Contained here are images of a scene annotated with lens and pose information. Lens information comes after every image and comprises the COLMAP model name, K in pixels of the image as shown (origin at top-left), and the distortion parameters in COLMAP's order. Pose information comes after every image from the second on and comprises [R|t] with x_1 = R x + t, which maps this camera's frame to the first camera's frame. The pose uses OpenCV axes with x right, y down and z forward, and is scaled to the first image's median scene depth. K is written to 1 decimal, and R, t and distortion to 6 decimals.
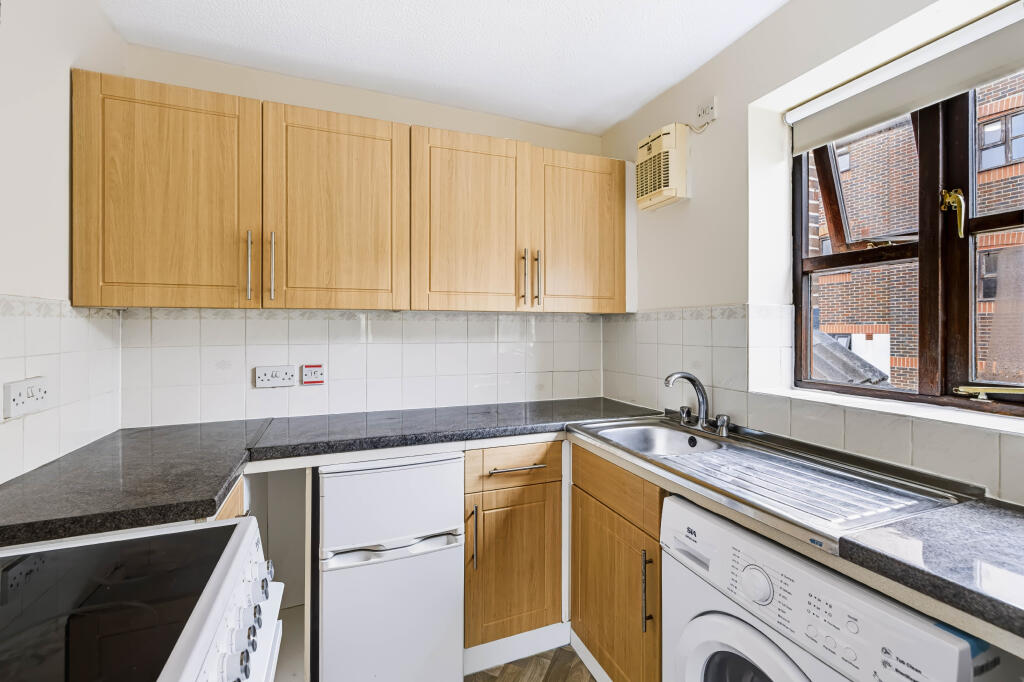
lens RADIAL K [[435.9, 0, 509.5], [0, 435.9, 333.5], [0, 0, 1]] dist [0.005116, 0.000304]
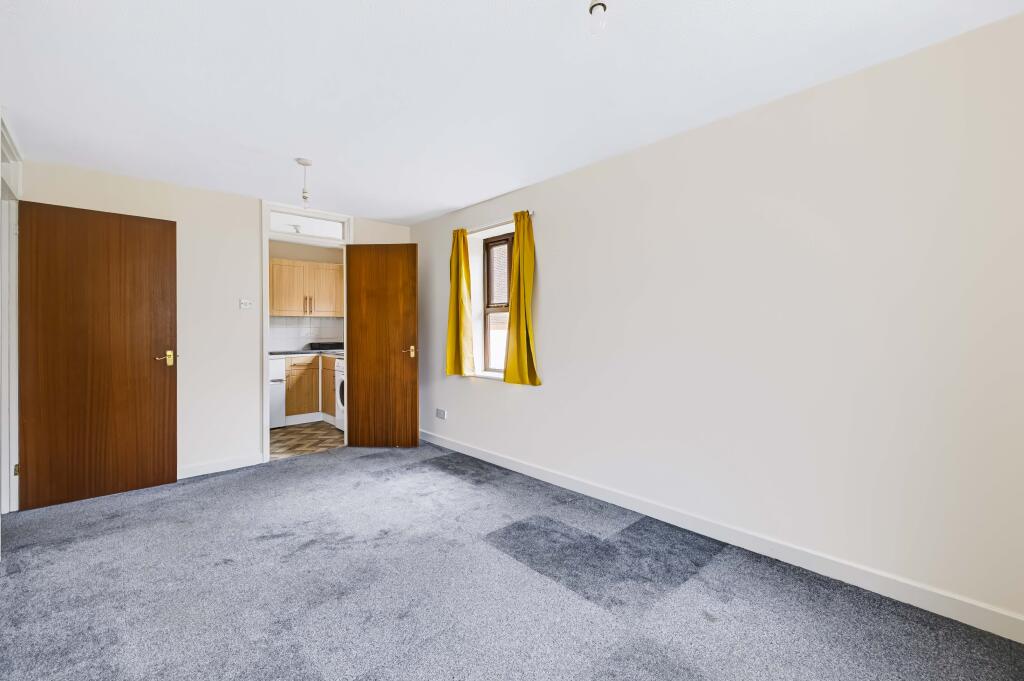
lens RADIAL K [[435.9, 0, 516.7], [0, 435.9, 337.9], [0, 0, 1]] dist [0.005116, 0.000304]
pose [[0.934515, -0.007267, 0.355849, 0.346039], [0.005860, 0.999970, 0.005033, 0.105793], [-0.355875, -0.002618, 0.934530, -2.617830]]
